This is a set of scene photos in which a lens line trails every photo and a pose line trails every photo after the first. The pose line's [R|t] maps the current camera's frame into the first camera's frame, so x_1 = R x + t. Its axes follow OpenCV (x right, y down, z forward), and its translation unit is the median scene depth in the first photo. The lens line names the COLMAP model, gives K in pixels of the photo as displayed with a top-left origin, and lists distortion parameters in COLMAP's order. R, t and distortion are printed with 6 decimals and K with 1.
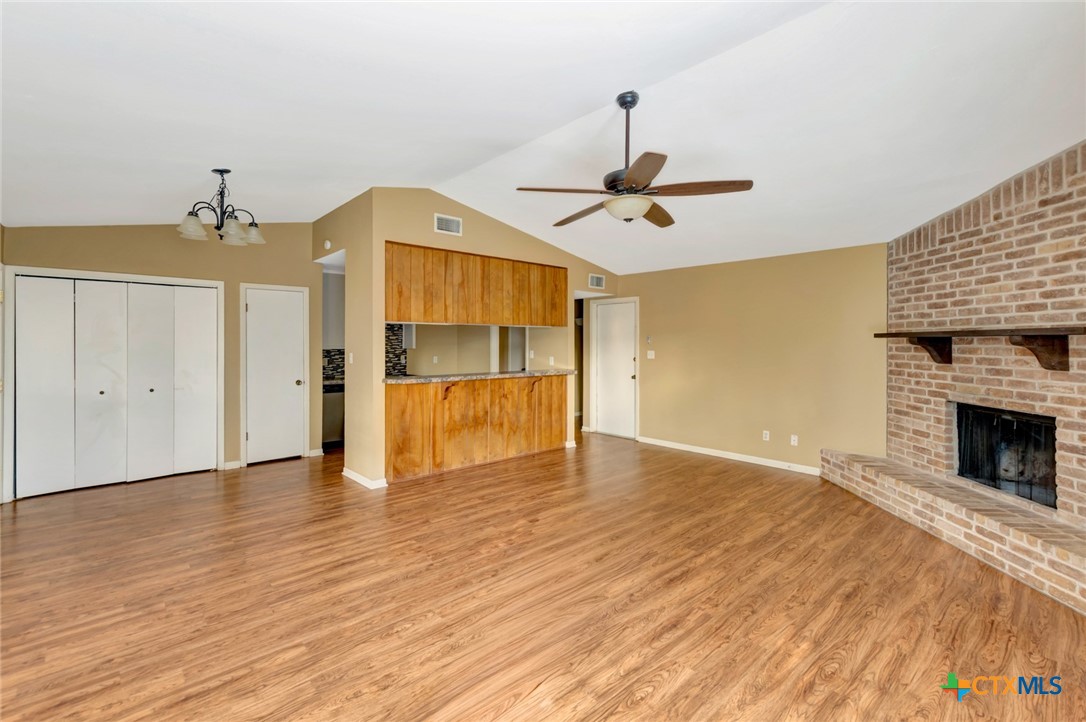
lens RADIAL K [[496.8, 0, 552.1], [0, 496.8, 342.7], [0, 0, 1]] dist [-0.002838, 0.000806]
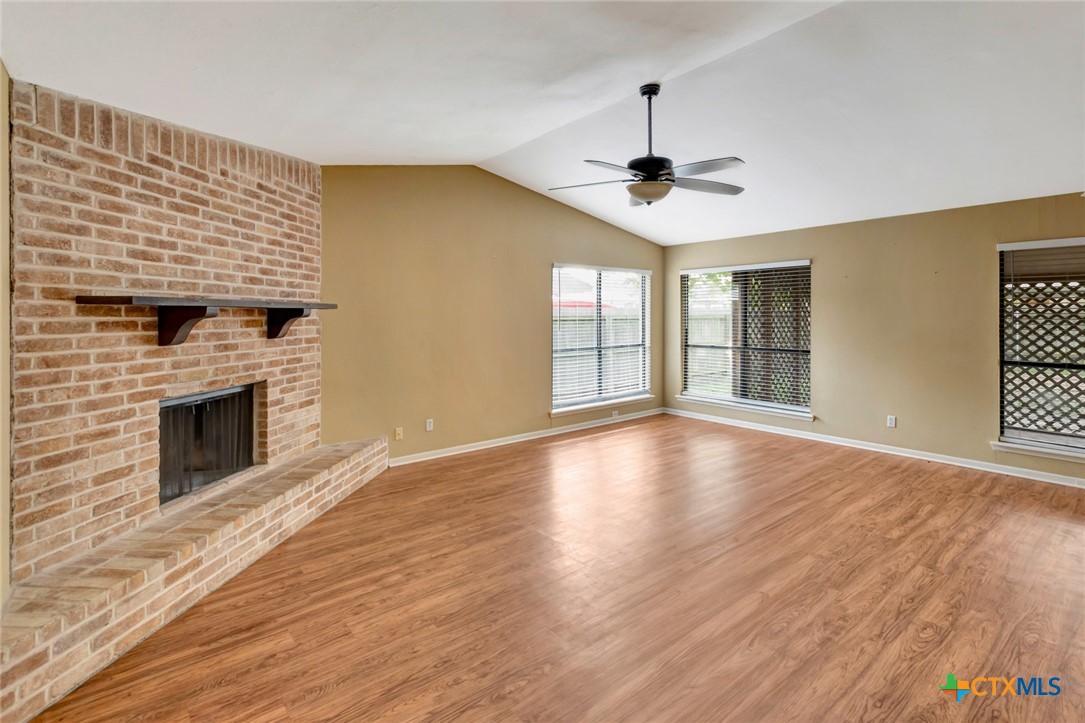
lens RADIAL K [[496.4, 0, 563.2], [0, 496.4, 313.1], [0, 0, 1]] dist [-0.002838, 0.000806]
pose [[-0.998188, 0.000457, 0.060164, 0.199181], [0.000028, 0.999975, -0.007134, 0.002666], [-0.060166, -0.007120, -0.998163, 1.540579]]
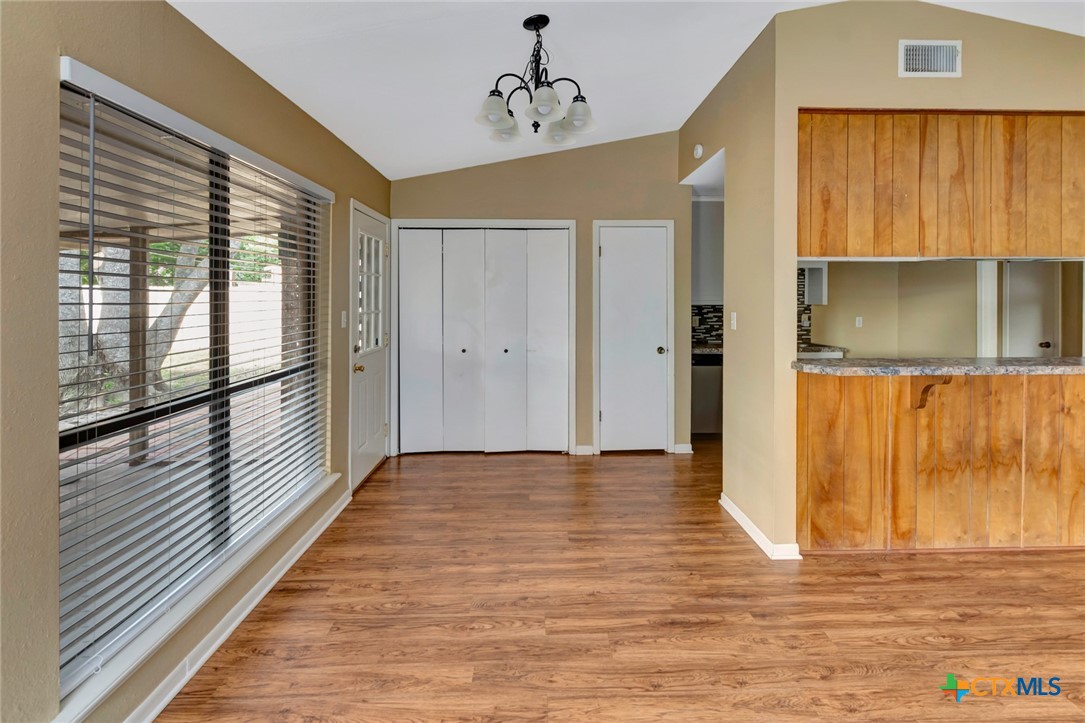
lens RADIAL K [[496.4, 0, 547.1], [0, 496.4, 303.0], [0, 0, 1]] dist [-0.002838, 0.000806]
pose [[0.748731, 0.006092, -0.662845, -0.199269], [0.001482, 0.999940, 0.010864, 0.001899], [0.662872, -0.009117, 0.748677, 0.448829]]
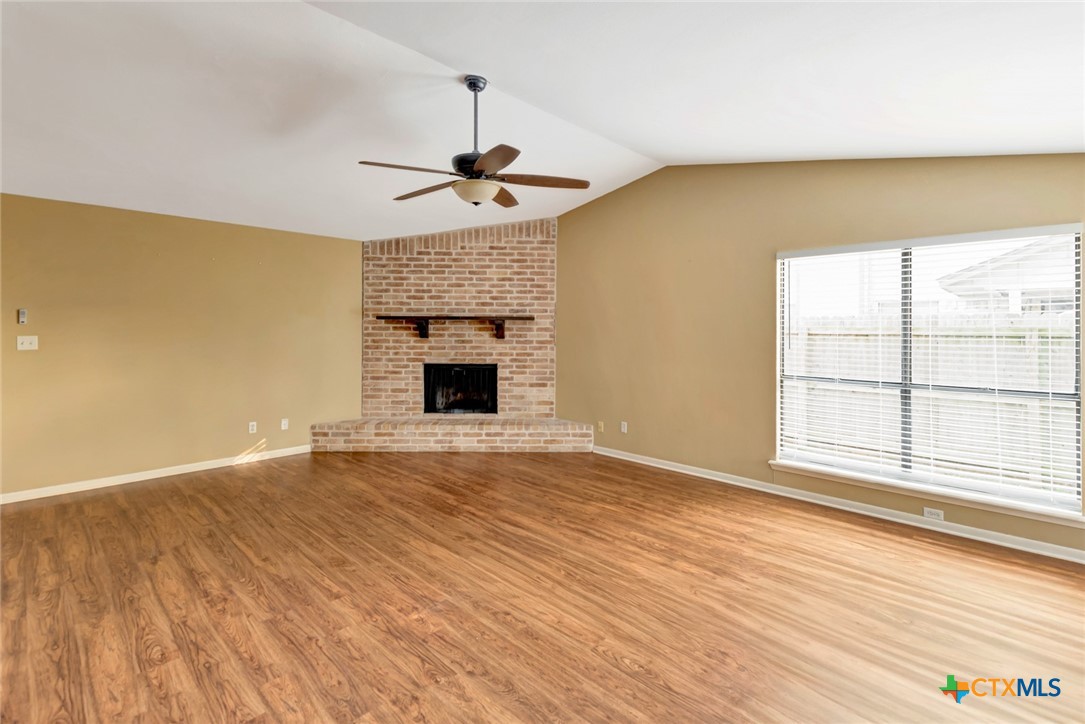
lens RADIAL K [[496.4, 0, 552.8], [0, 496.4, 320.5], [0, 0, 1]] dist [-0.002838, 0.000806]
pose [[-0.061252, 0.001325, 0.998121, -0.641126], [-0.006787, 0.999975, -0.001744, -0.008687], [-0.998099, -0.006881, -0.061242, 0.668399]]
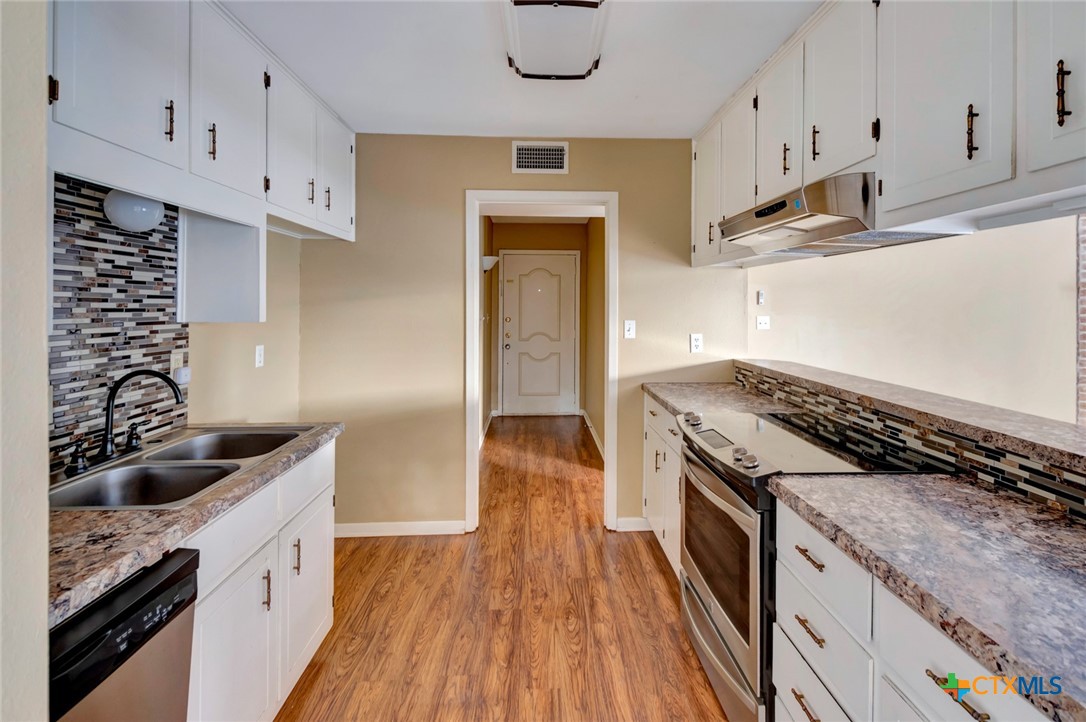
lens RADIAL K [[496.8, 0, 558.5], [0, 496.8, 300.8], [0, 0, 1]] dist [-0.002838, 0.000806]
pose [[0.651497, 0.005116, 0.758634, -0.653980], [-0.002705, 0.999987, -0.004421, 0.001443], [-0.758646, 0.000828, 0.651502, 1.243907]]
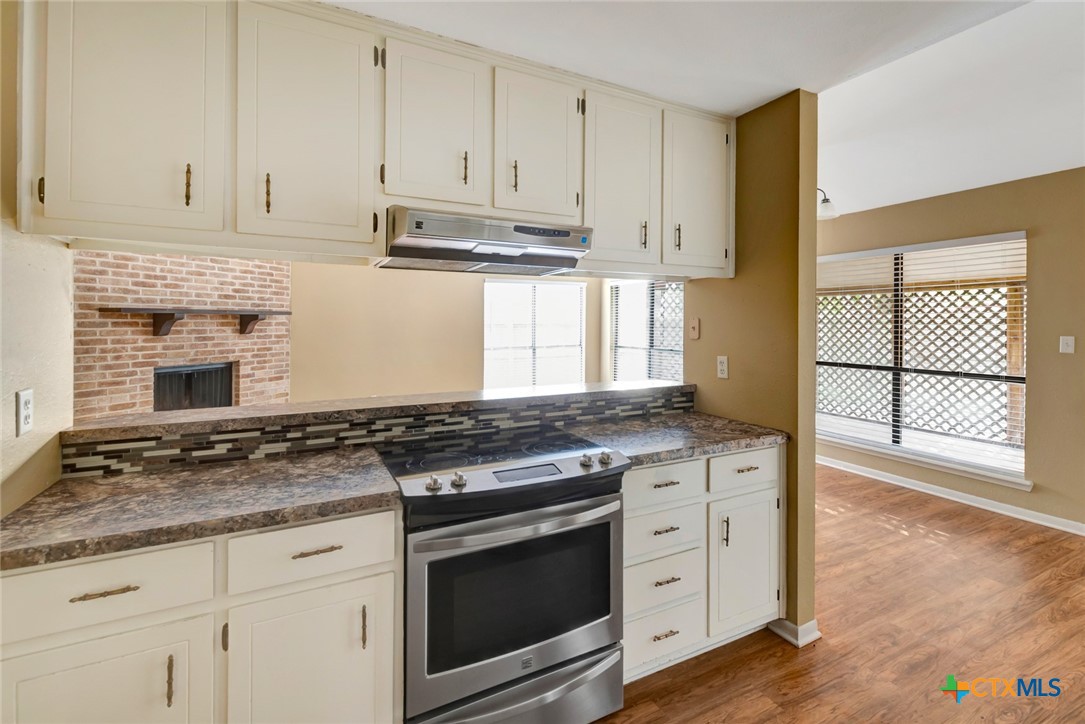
lens RADIAL K [[496.4, 0, 560.6], [0, 496.4, 319.0], [0, 0, 1]] dist [-0.002838, 0.000806]
pose [[-0.962050, -0.004374, 0.272837, -0.394742], [-0.005404, 0.999981, -0.003024, 0.000820], [-0.272819, -0.004383, -0.962055, 1.738369]]
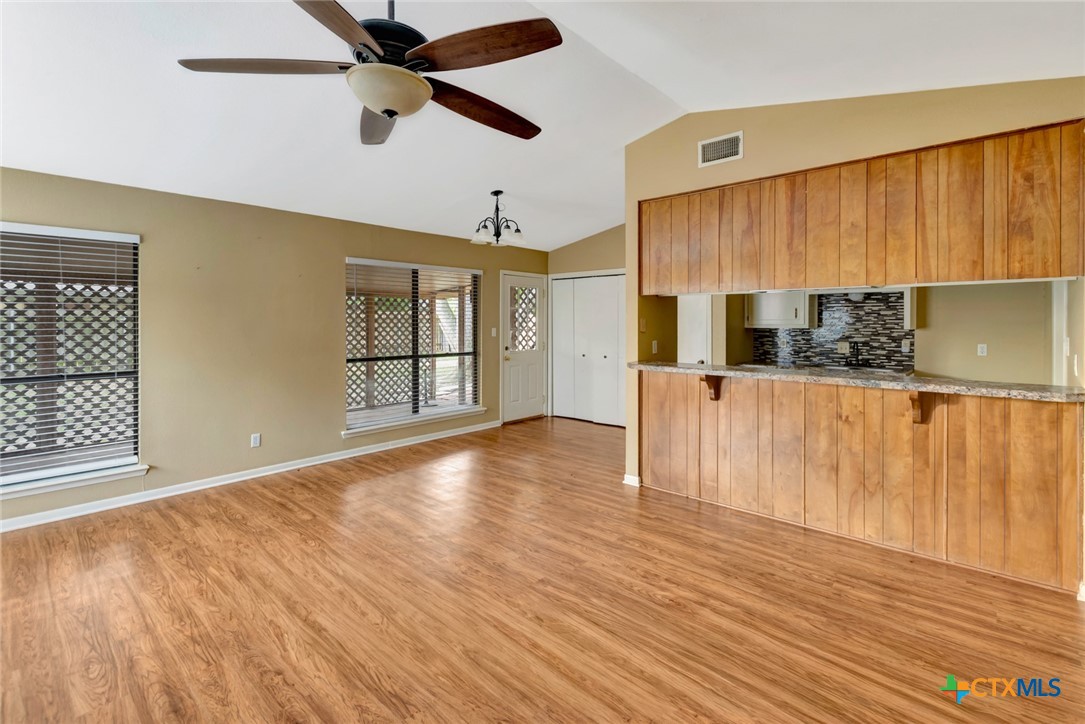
lens RADIAL K [[496.4, 0, 531.3], [0, 496.4, 328.9], [0, 0, 1]] dist [-0.002838, 0.000806]
pose [[0.061253, 0.012969, -0.998038, 0.561234], [0.000280, 0.999915, 0.013011, 0.004025], [0.998122, -0.001076, 0.061244, 0.835796]]
